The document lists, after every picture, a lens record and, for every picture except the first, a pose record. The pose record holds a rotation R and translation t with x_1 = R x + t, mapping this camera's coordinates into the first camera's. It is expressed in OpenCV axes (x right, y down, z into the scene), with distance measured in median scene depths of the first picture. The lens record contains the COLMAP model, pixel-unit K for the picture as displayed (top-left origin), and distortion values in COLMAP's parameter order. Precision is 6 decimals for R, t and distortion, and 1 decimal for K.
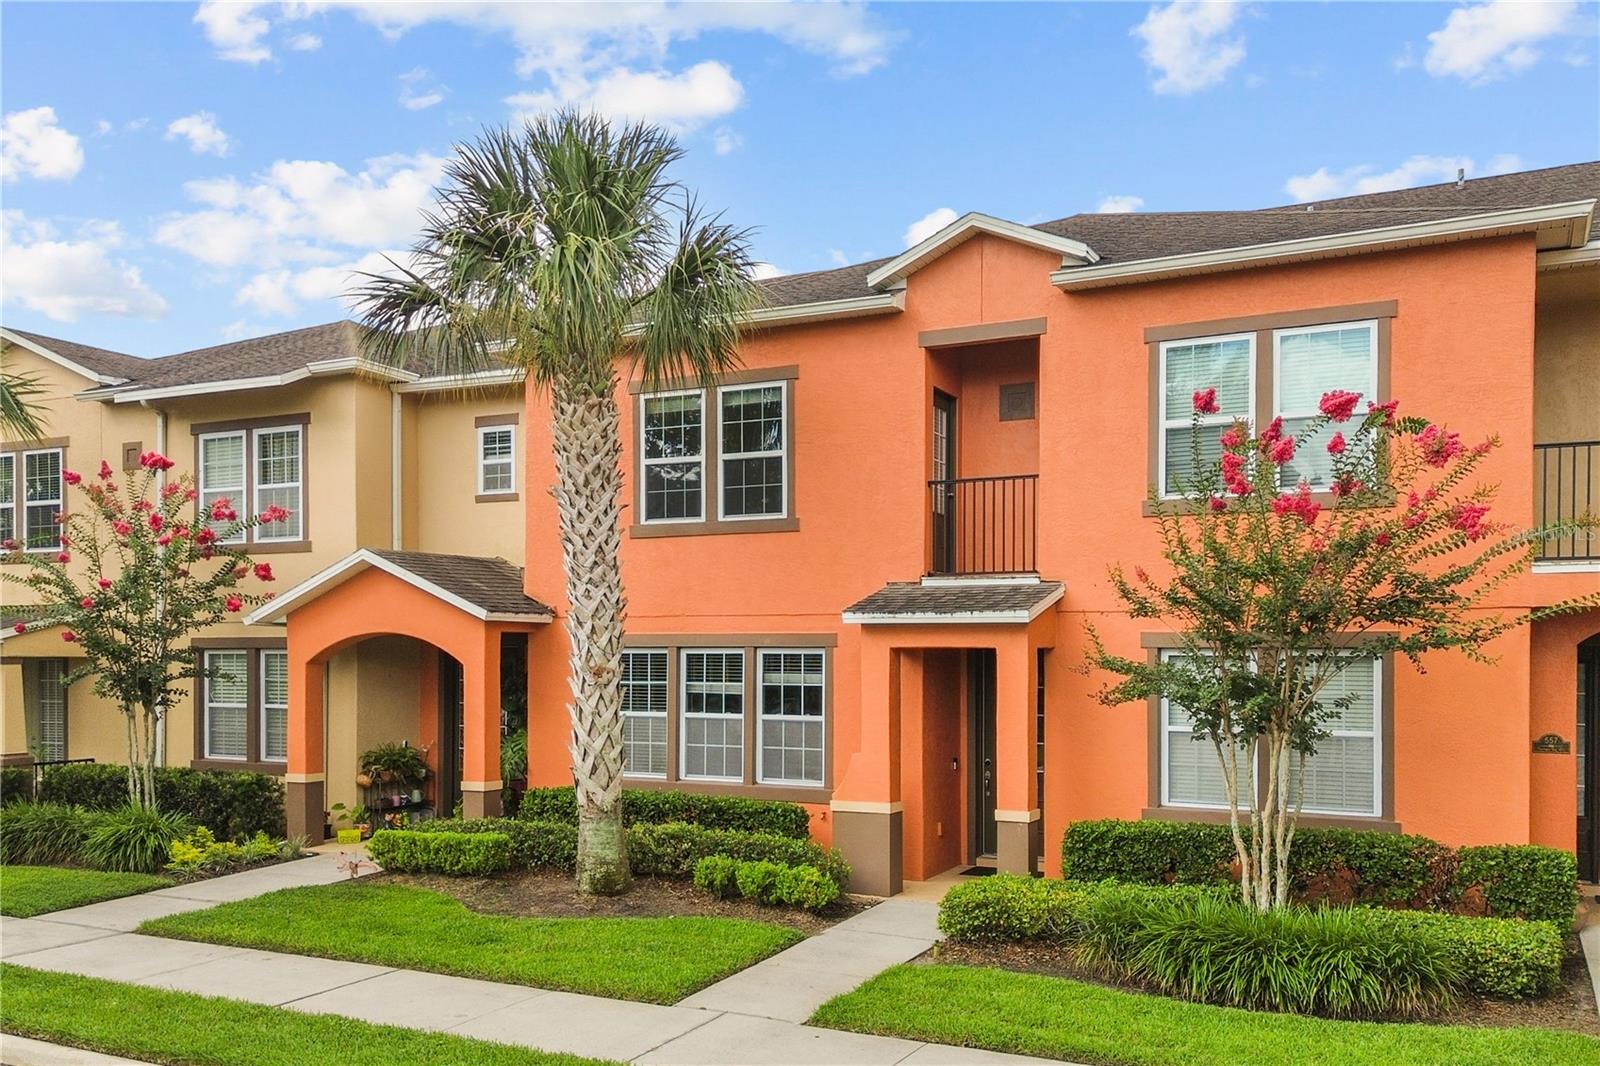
lens RADIAL K [[1400.9, 0, 800.9], [0, 1400.9, 540.9], [0, 0, 1]] dist [0.045584, -0.015088]
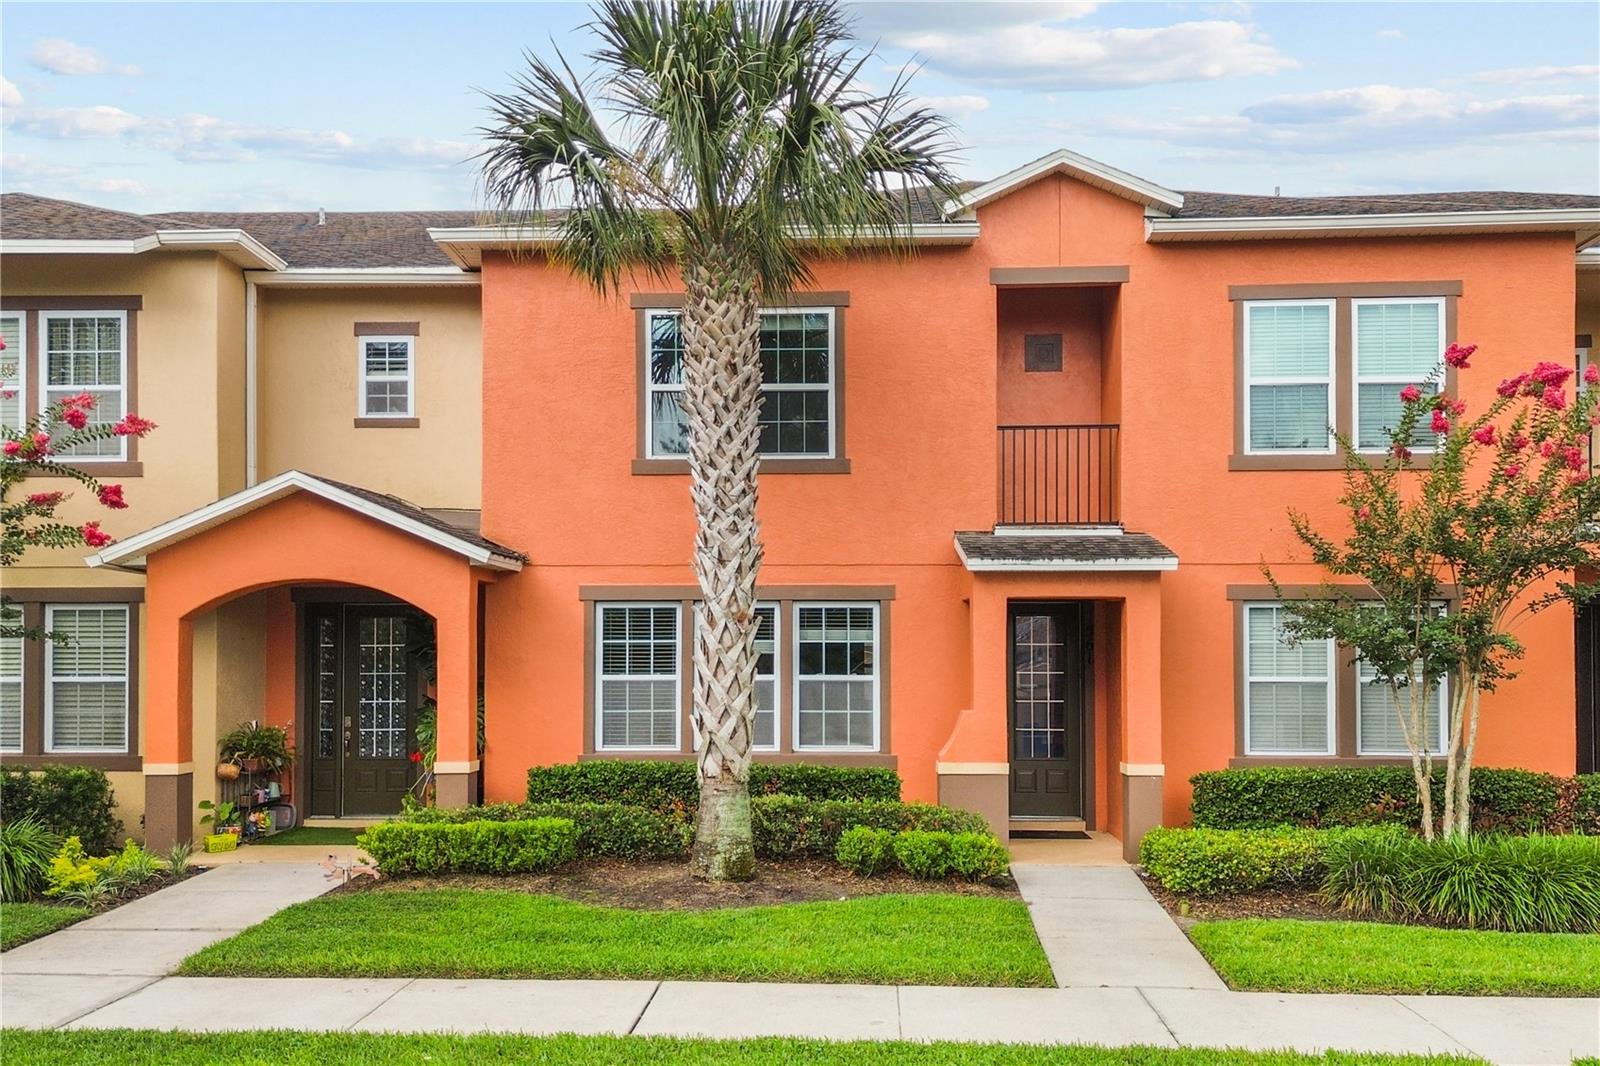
lens RADIAL K [[1400.9, 0, 797.6], [0, 1400.9, 530.6], [0, 0, 1]] dist [0.045584, -0.015088]
pose [[0.910330, 0.033303, 0.412541, -0.420655], [-0.030793, 0.999445, -0.012732, 0.044421], [-0.412736, -0.001113, 0.910850, 0.188386]]
